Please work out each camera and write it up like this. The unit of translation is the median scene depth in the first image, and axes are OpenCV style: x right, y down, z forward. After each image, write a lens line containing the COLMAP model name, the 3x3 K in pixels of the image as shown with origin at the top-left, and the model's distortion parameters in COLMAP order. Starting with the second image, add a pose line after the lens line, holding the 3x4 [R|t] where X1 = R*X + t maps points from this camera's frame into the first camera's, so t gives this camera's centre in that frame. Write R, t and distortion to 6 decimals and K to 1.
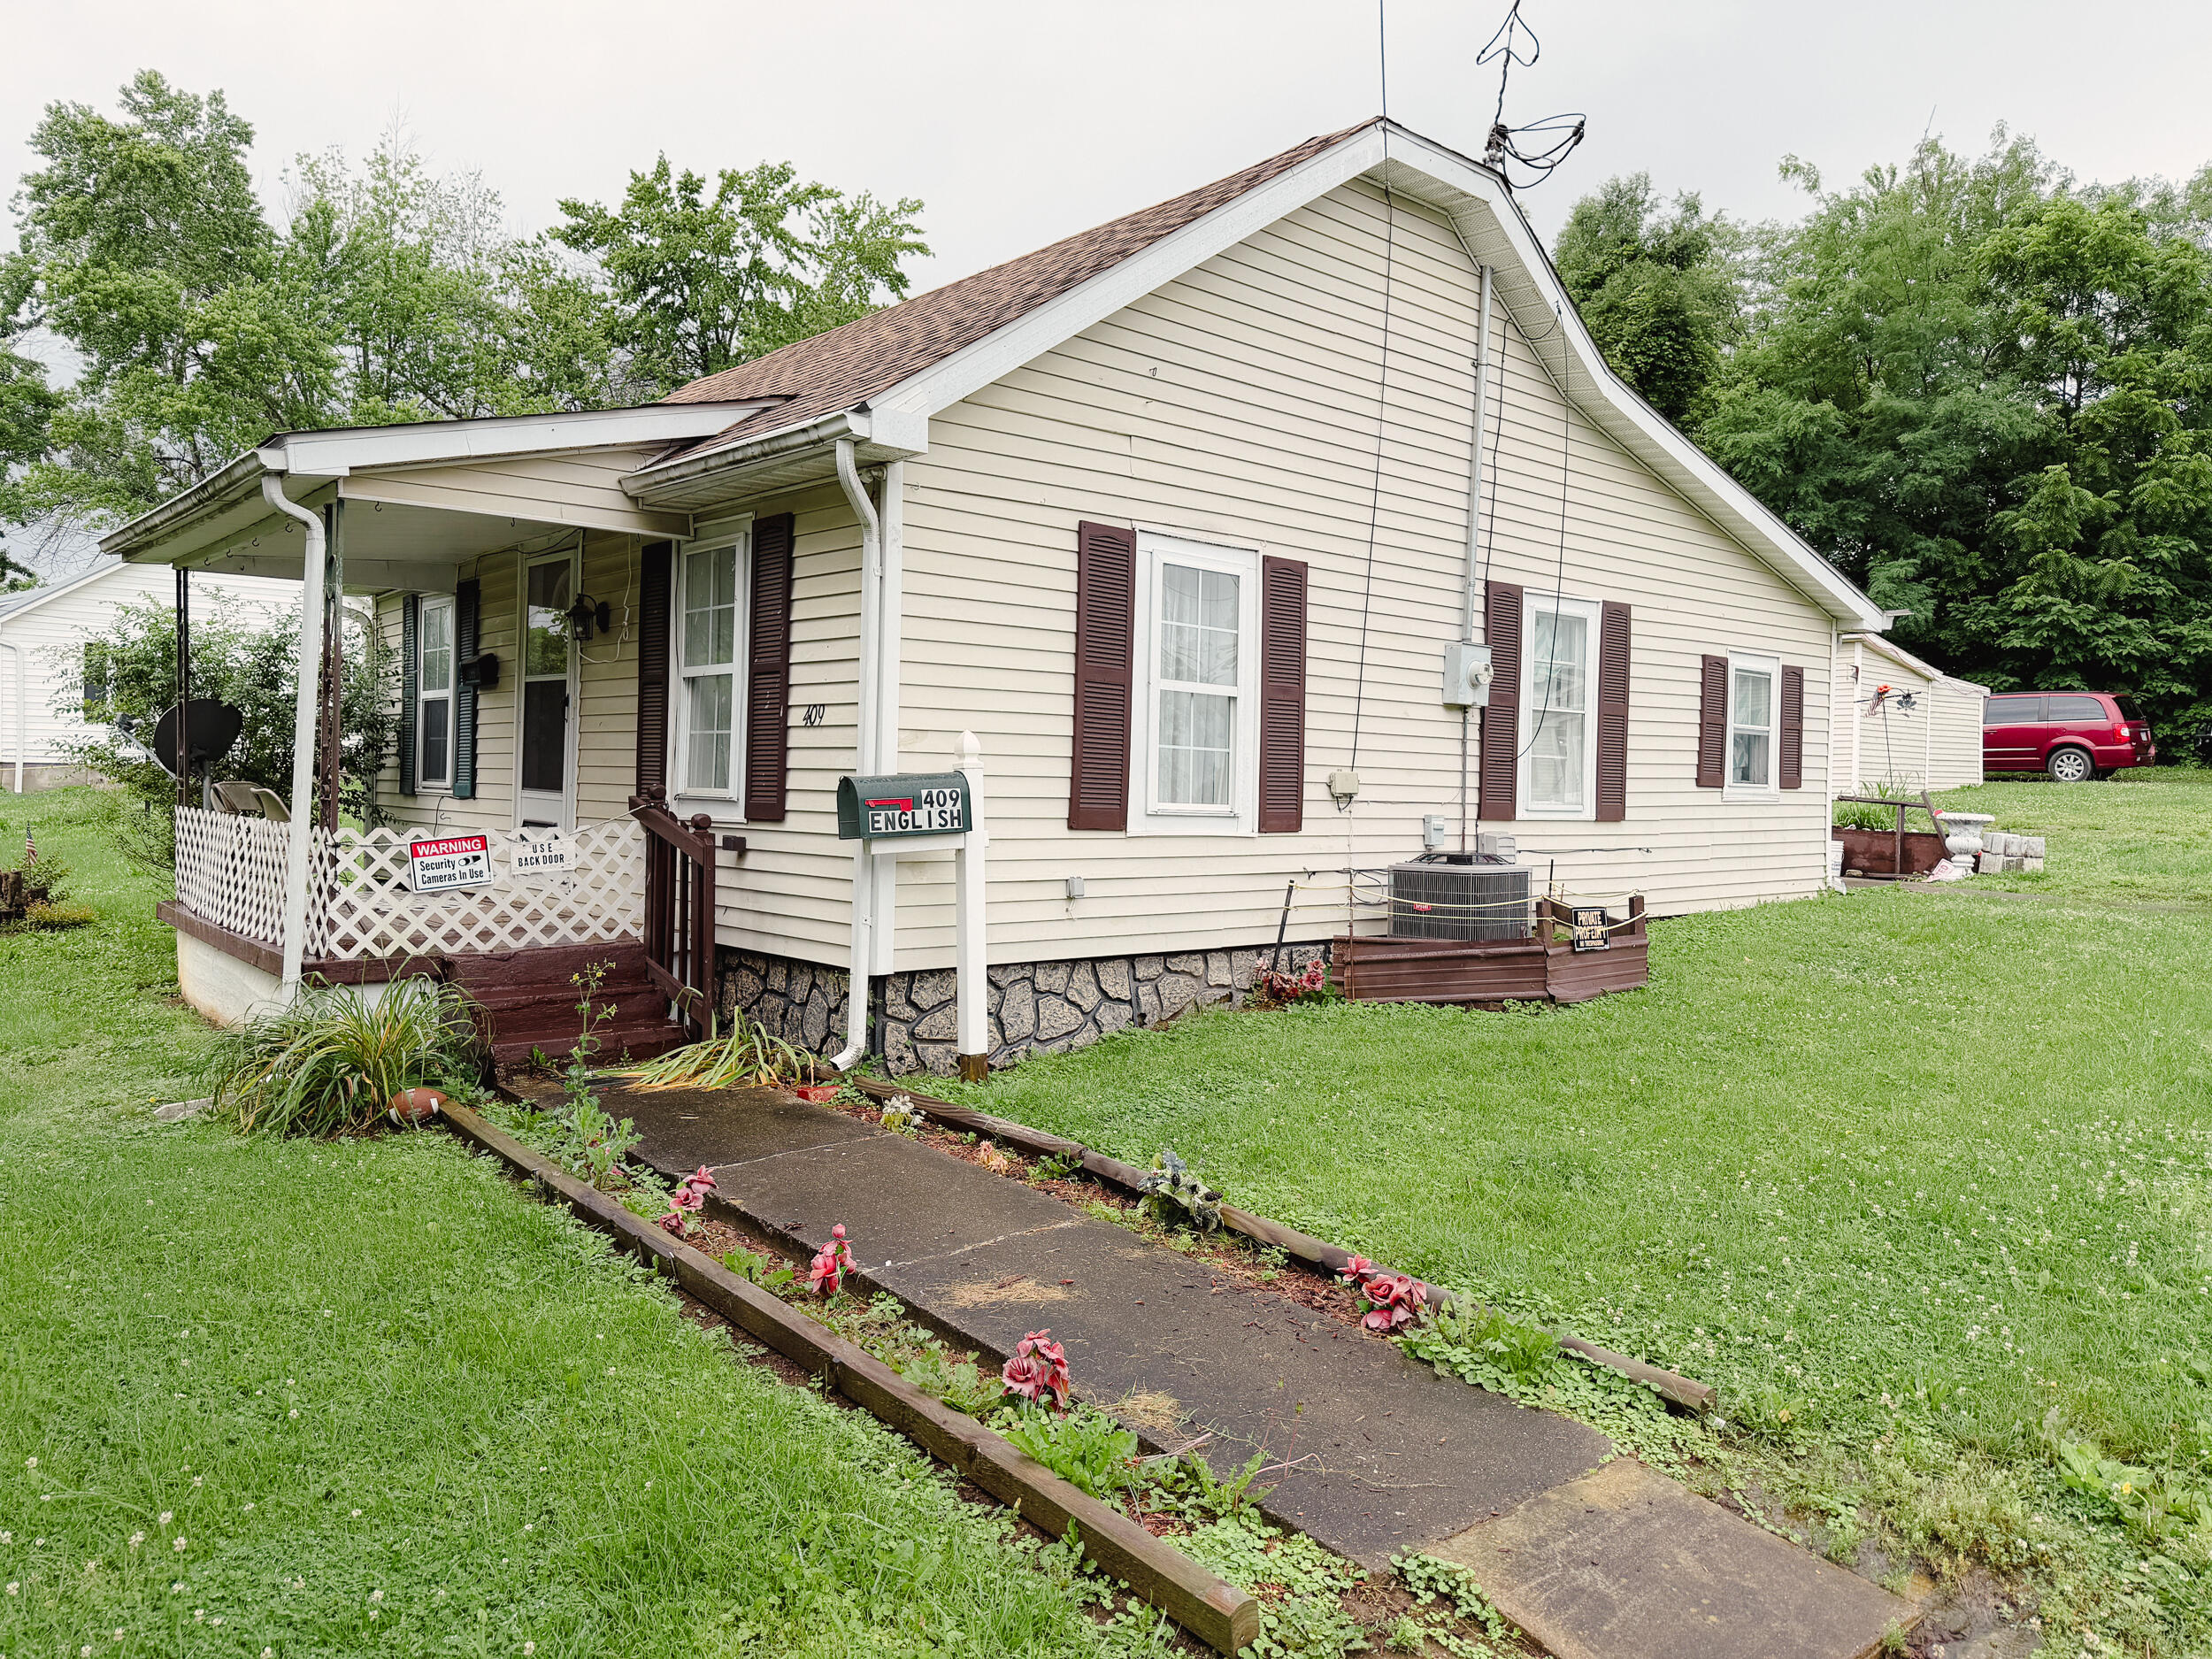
lens RADIAL K [[1569.6, 0, 1105.9], [0, 1569.6, 821.0], [0, 0, 1]] dist [-0.005864, -0.004873]
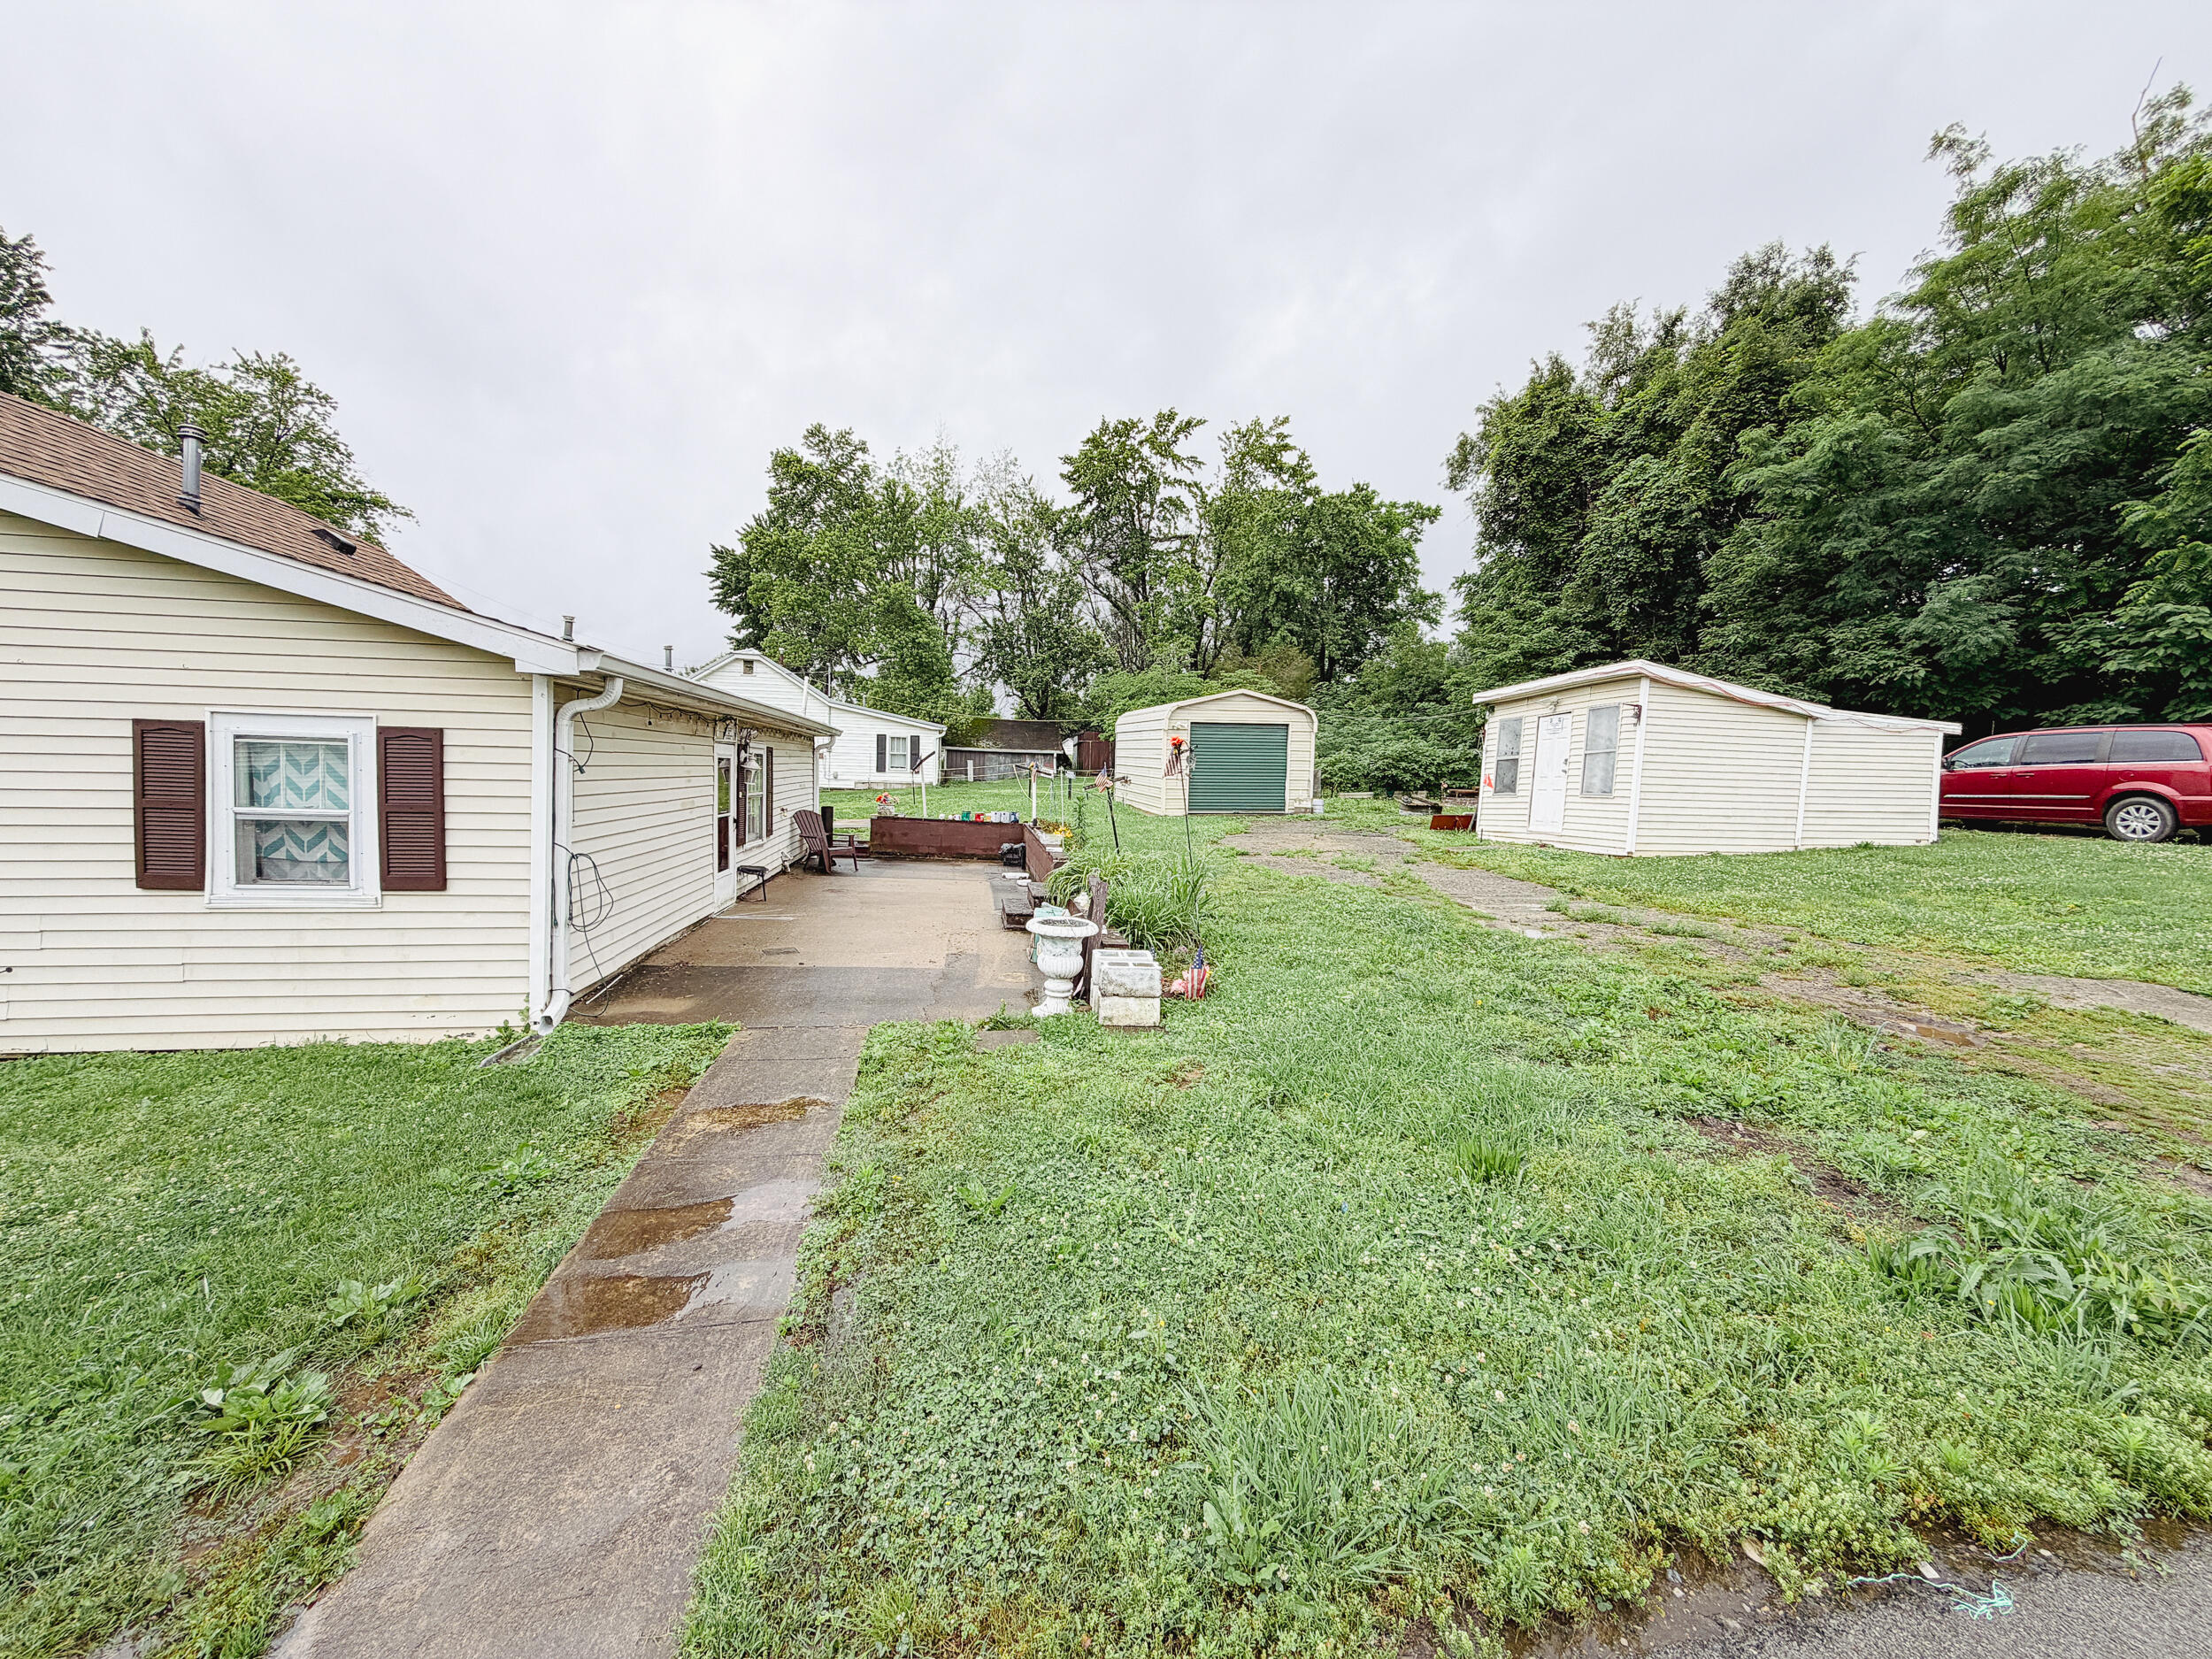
lens RADIAL K [[882.6, 0, 1112.1], [0, 882.6, 833.6], [0, 0, 1]] dist [-0.000617, -0.000396]
pose [[0.858689, 0.036096, -0.511224, 0.354583], [-0.022274, 0.999203, 0.033138, -0.027559], [0.512013, -0.017068, 0.858808, 0.316835]]
